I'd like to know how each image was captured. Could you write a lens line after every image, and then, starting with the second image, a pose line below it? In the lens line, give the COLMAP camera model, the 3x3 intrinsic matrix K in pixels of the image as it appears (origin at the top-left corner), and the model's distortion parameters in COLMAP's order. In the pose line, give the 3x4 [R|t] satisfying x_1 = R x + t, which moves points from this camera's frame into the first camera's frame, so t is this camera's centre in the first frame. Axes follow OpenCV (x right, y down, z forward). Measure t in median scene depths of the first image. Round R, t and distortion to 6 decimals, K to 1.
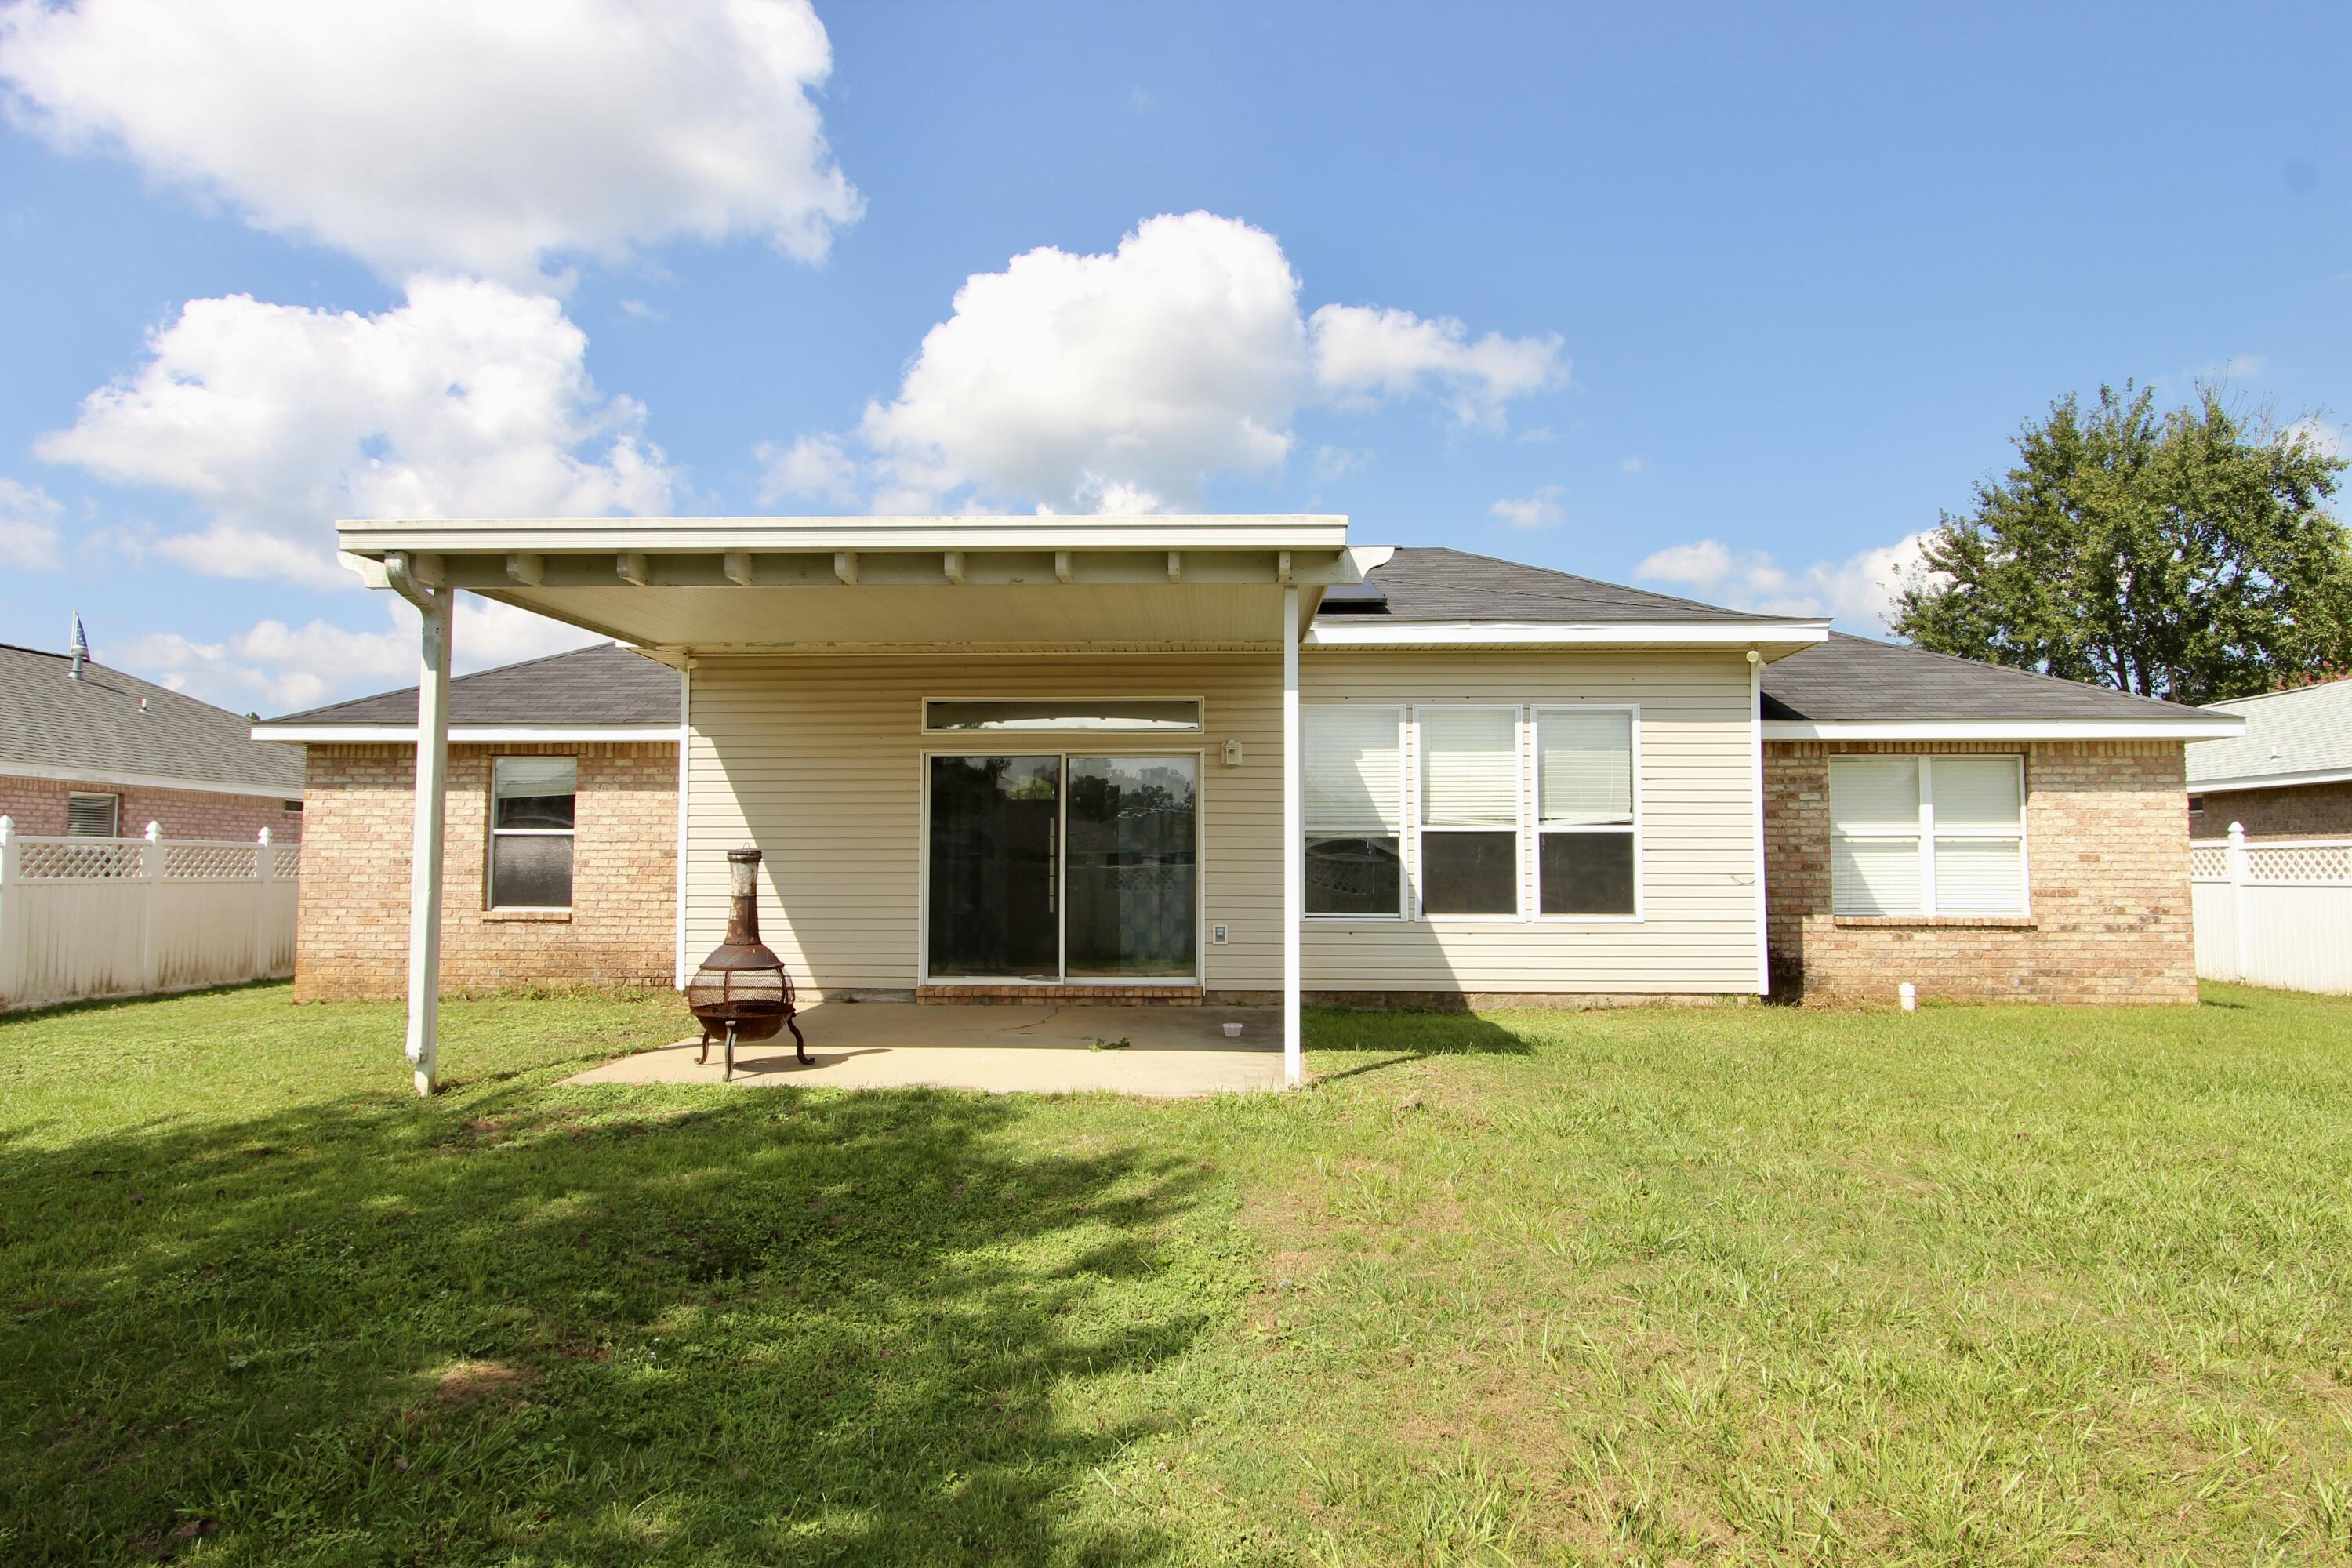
lens RADIAL K [[1366.9, 0, 1176.0], [0, 1366.9, 784.0], [0, 0, 1]] dist [-0.019847, 0.019396]
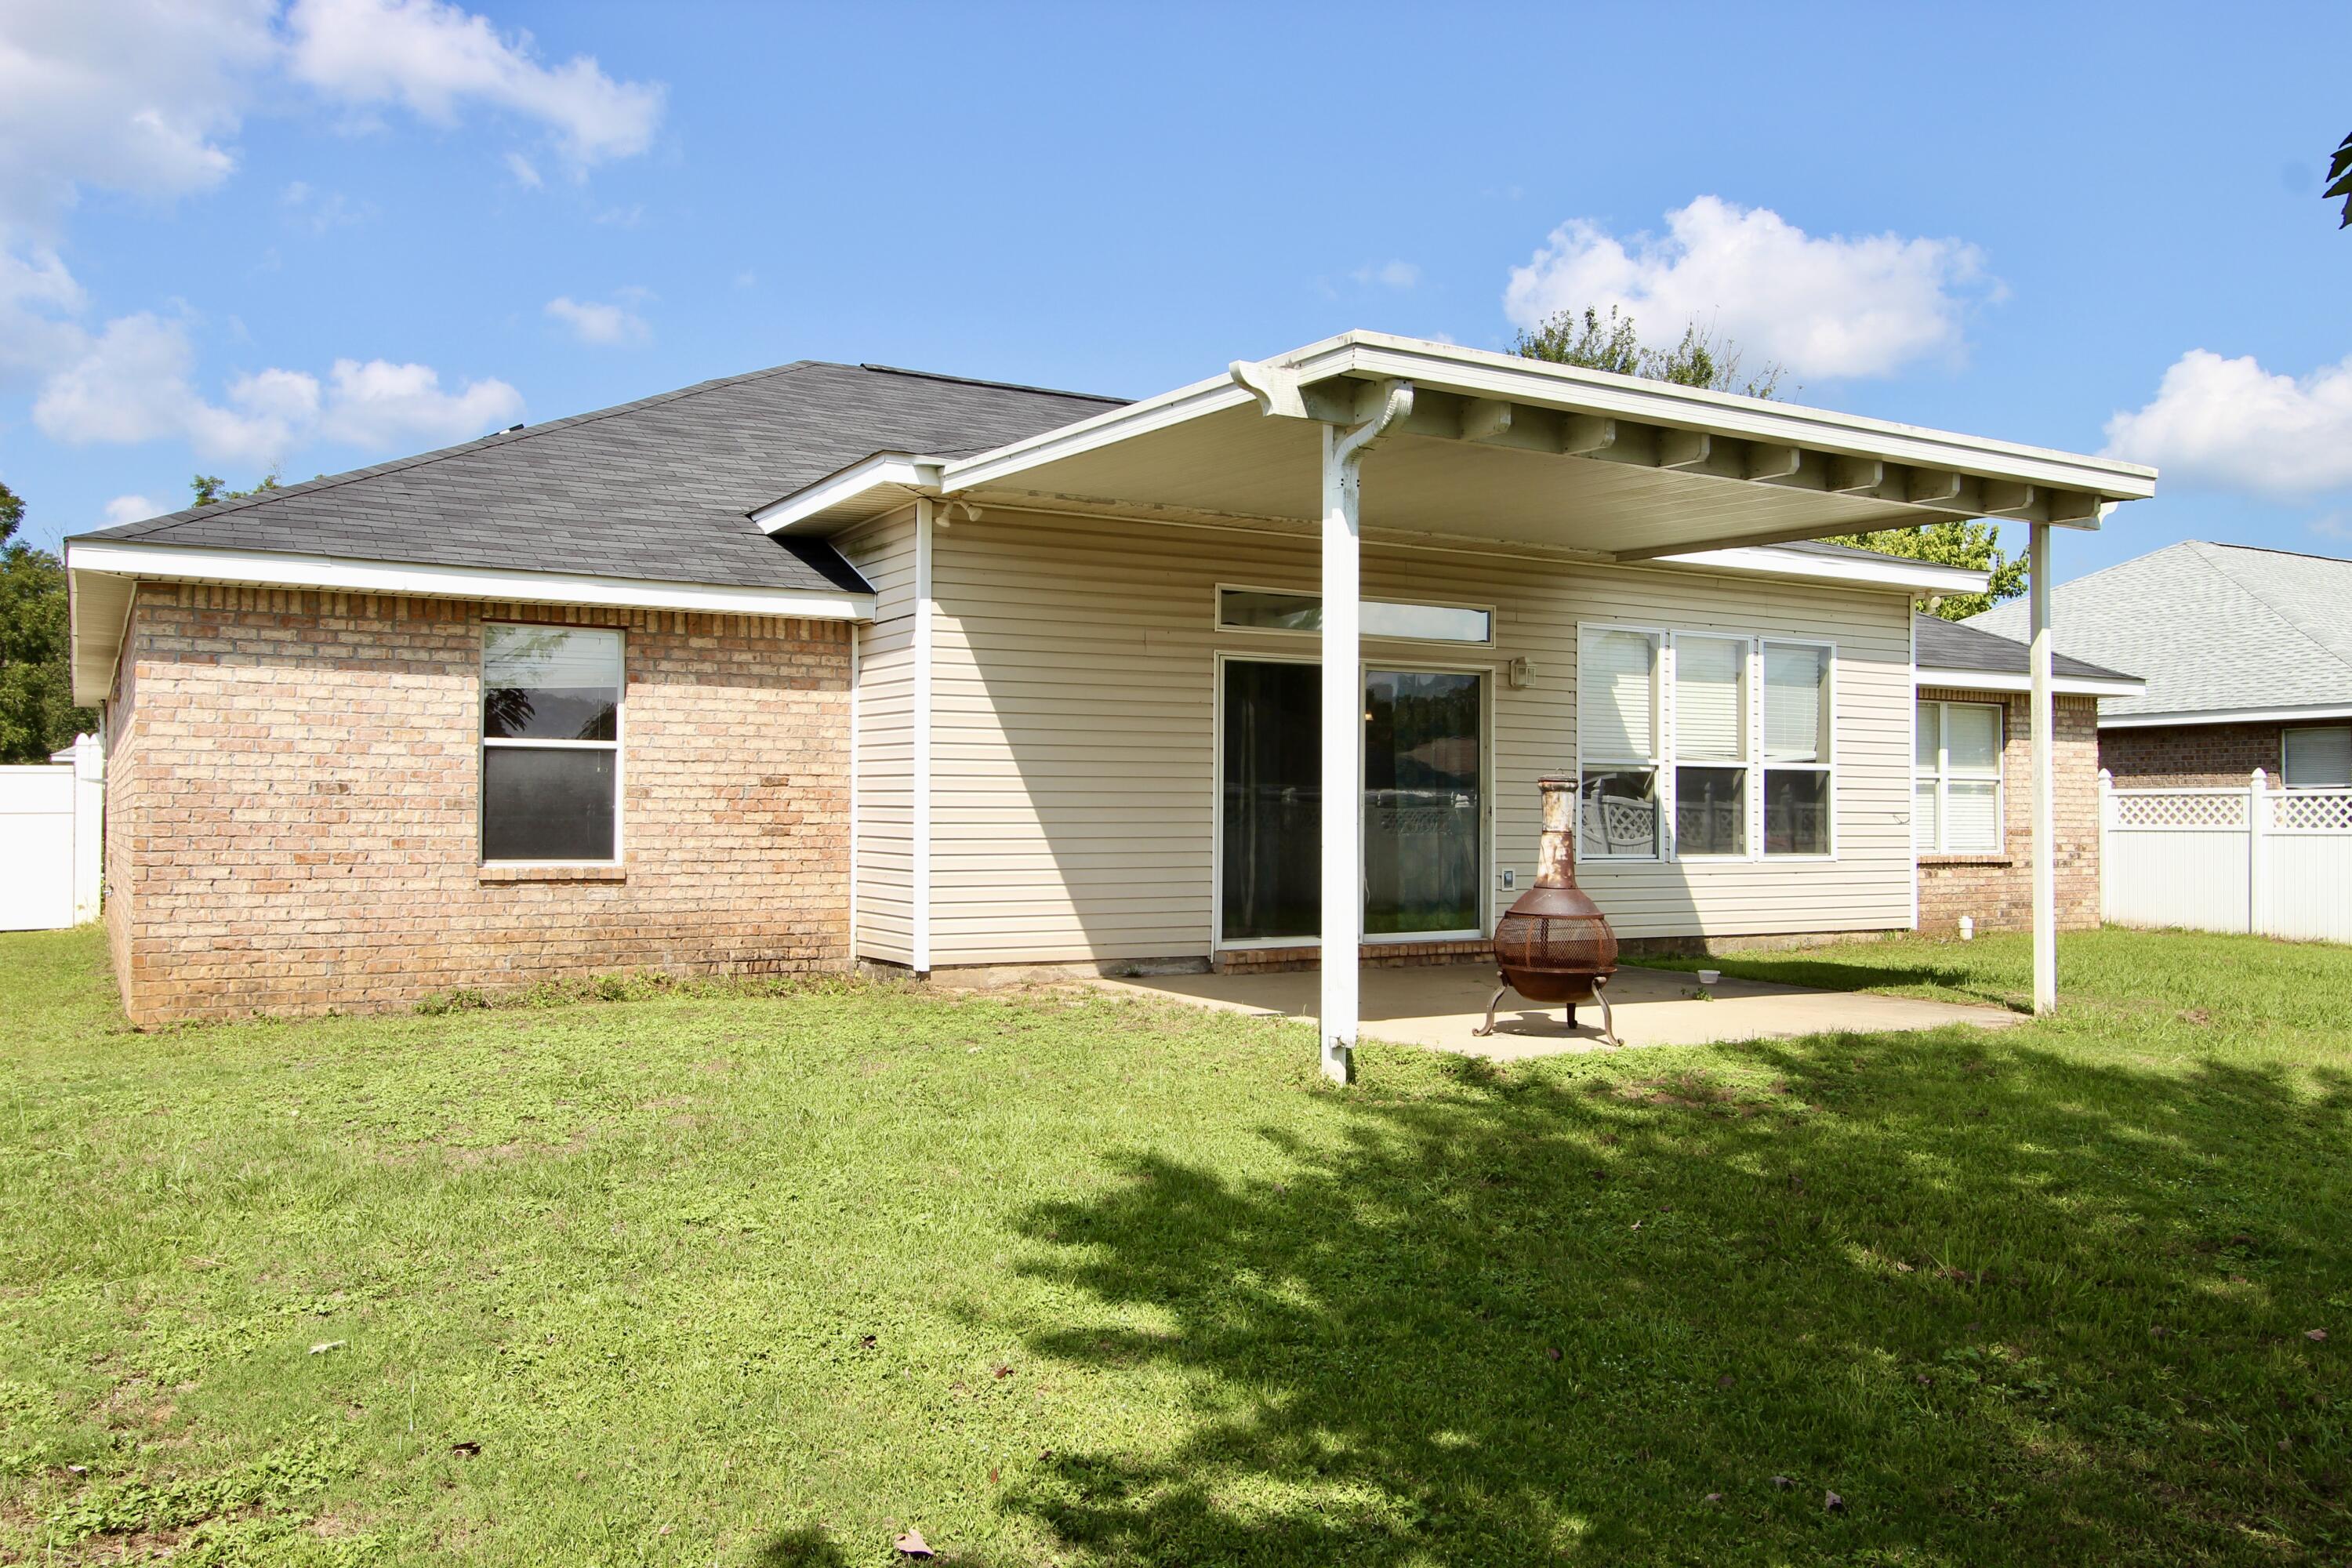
lens RADIAL K [[1874.4, 0, 1176.0], [0, 1874.4, 784.0], [0, 0, 1]] dist [-0.011907, 0.040975]
pose [[0.839547, 0.011848, 0.543158, -0.745954], [-0.035520, 0.998820, 0.033116, 0.015425], [-0.542125, -0.047095, 0.838977, 0.104309]]
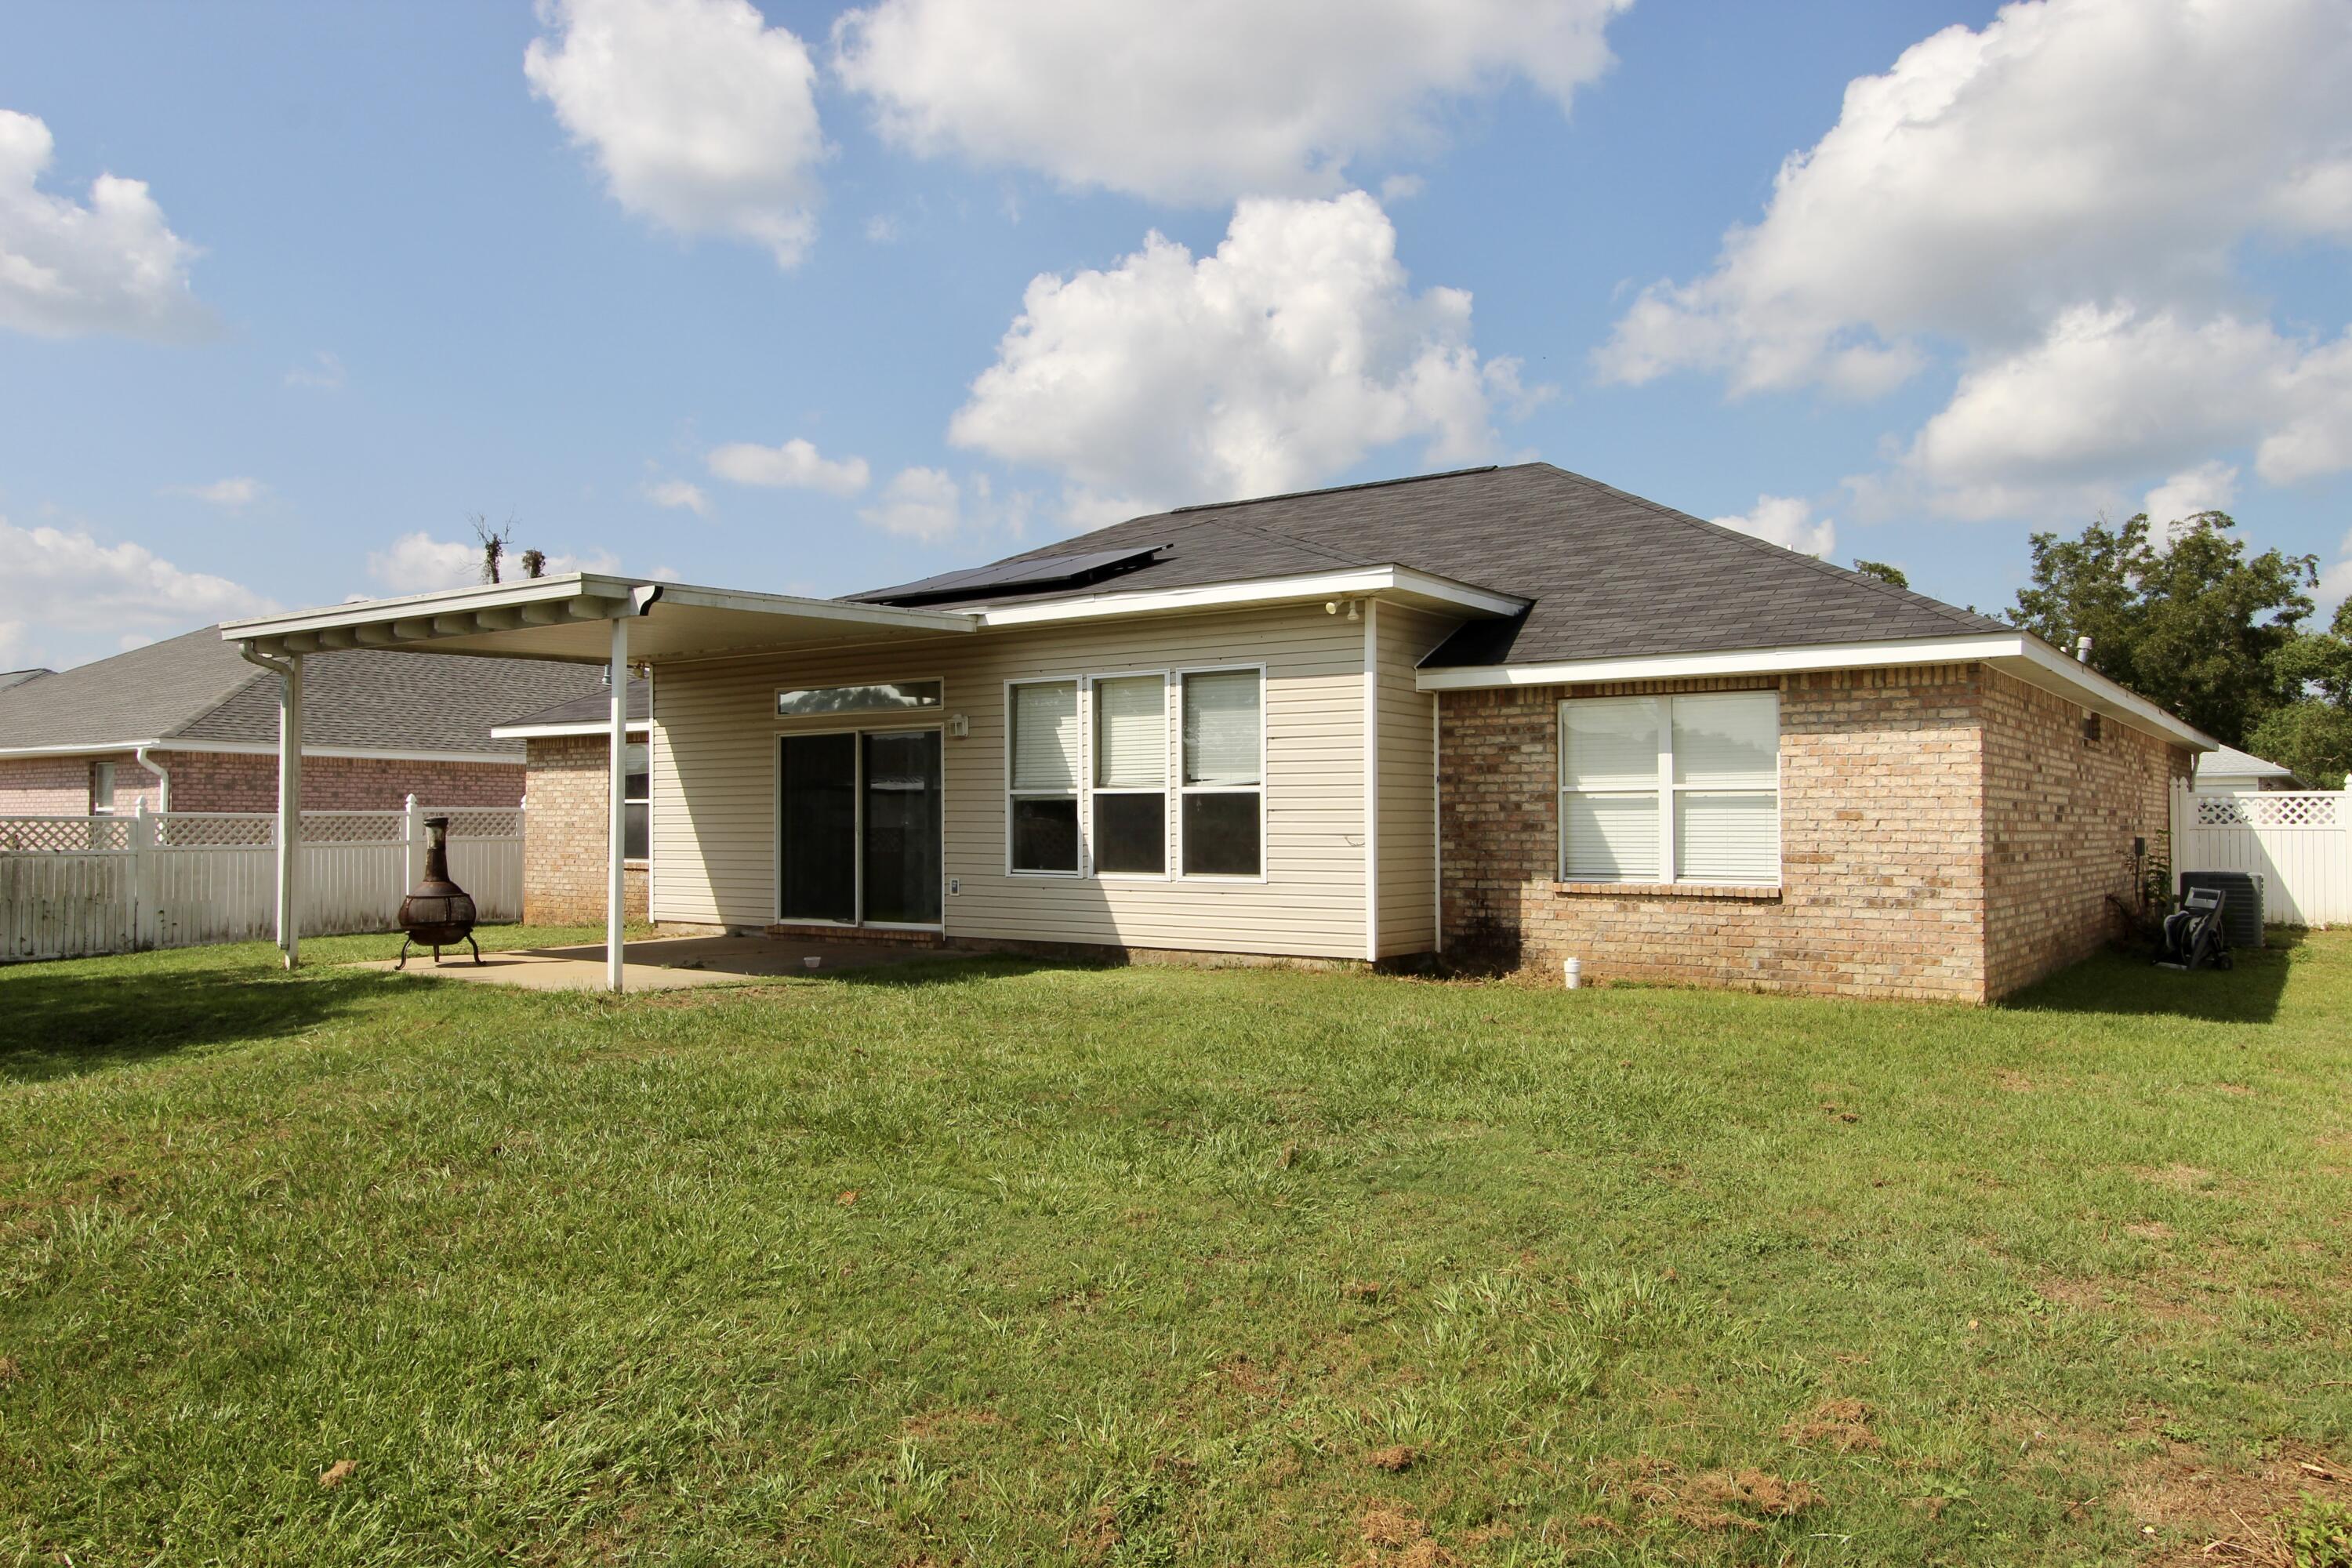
lens RADIAL K [[1660.1, 0, 1176.0], [0, 1660.1, 784.0], [0, 0, 1]] dist [-0.006651, 0.006832]
pose [[0.834927, -0.015700, -0.550137, 0.877291], [0.035411, 0.999054, 0.025231, -0.003138], [0.549220, -0.040547, 0.834693, -0.037889]]
